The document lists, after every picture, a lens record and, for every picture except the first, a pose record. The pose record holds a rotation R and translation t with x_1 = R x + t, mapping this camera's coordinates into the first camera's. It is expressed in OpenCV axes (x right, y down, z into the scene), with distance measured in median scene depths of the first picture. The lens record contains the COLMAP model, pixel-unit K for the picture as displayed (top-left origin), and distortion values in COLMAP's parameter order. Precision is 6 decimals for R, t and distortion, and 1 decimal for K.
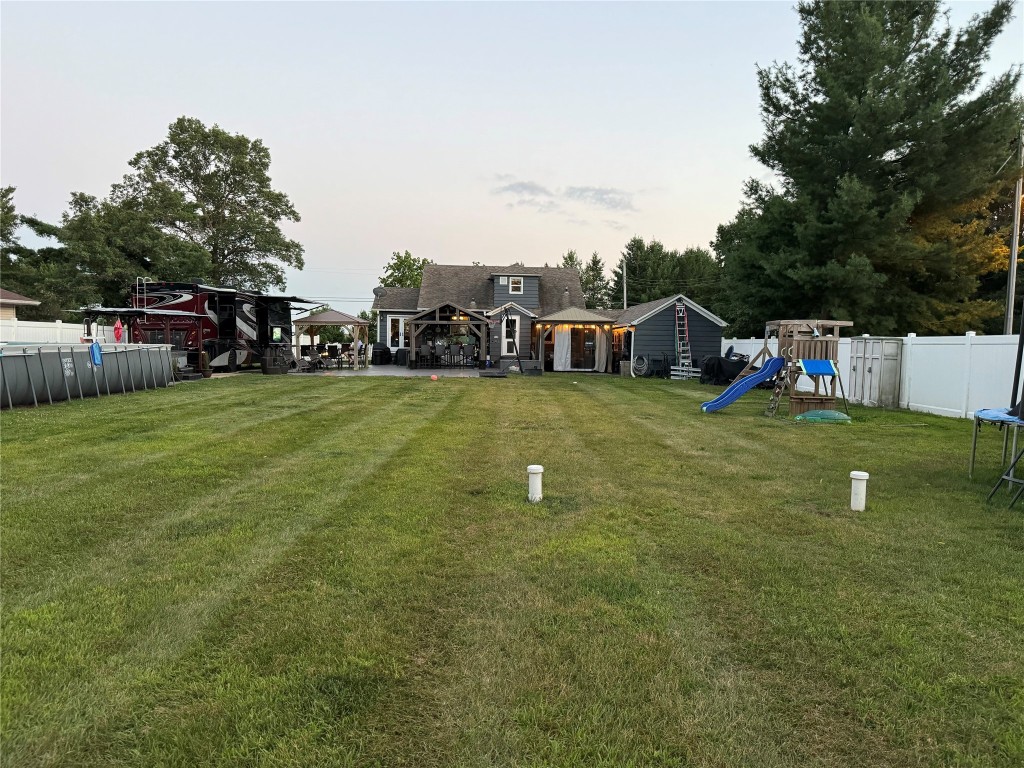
lens RADIAL K [[750.6, 0, 512.0], [0, 750.6, 384.0], [0, 0, 1]] dist [-0.000486, -0.000897]
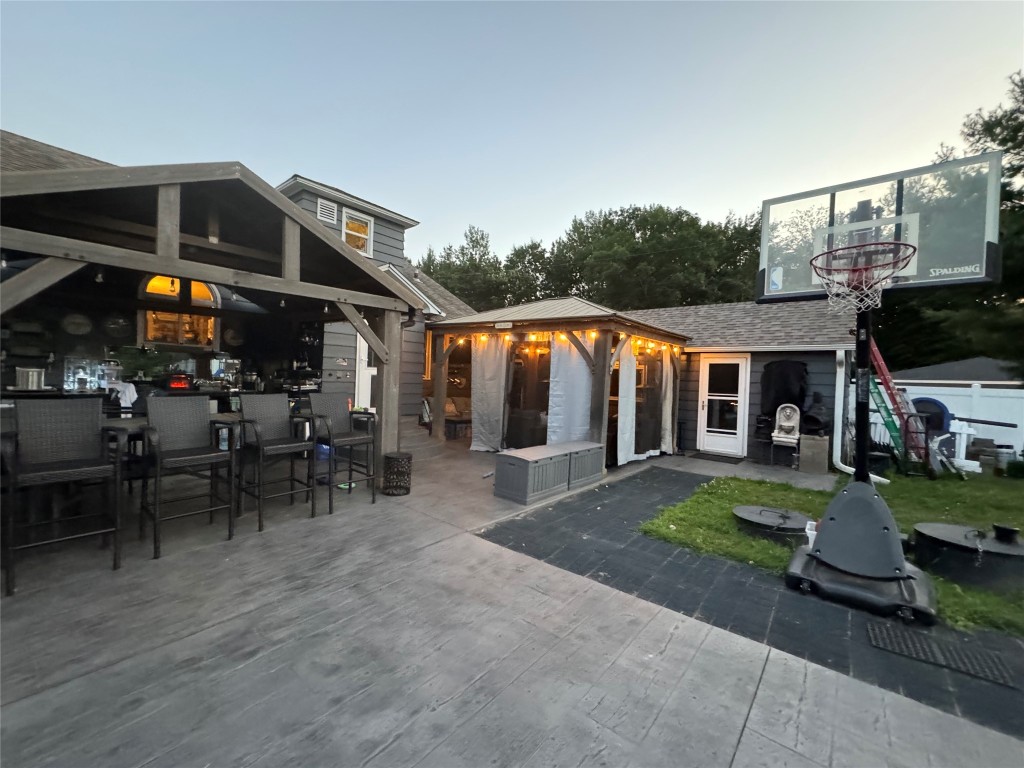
lens RADIAL K [[416.9, 0, 512.0], [0, 416.9, 384.0], [0, 0, 1]] dist [-0.000703, 0.000113]
pose [[0.650355, -0.004694, 0.759616, -0.103599], [0.016077, 0.999842, -0.007585, -0.046092], [-0.759460, 0.017145, 0.650327, 0.756267]]
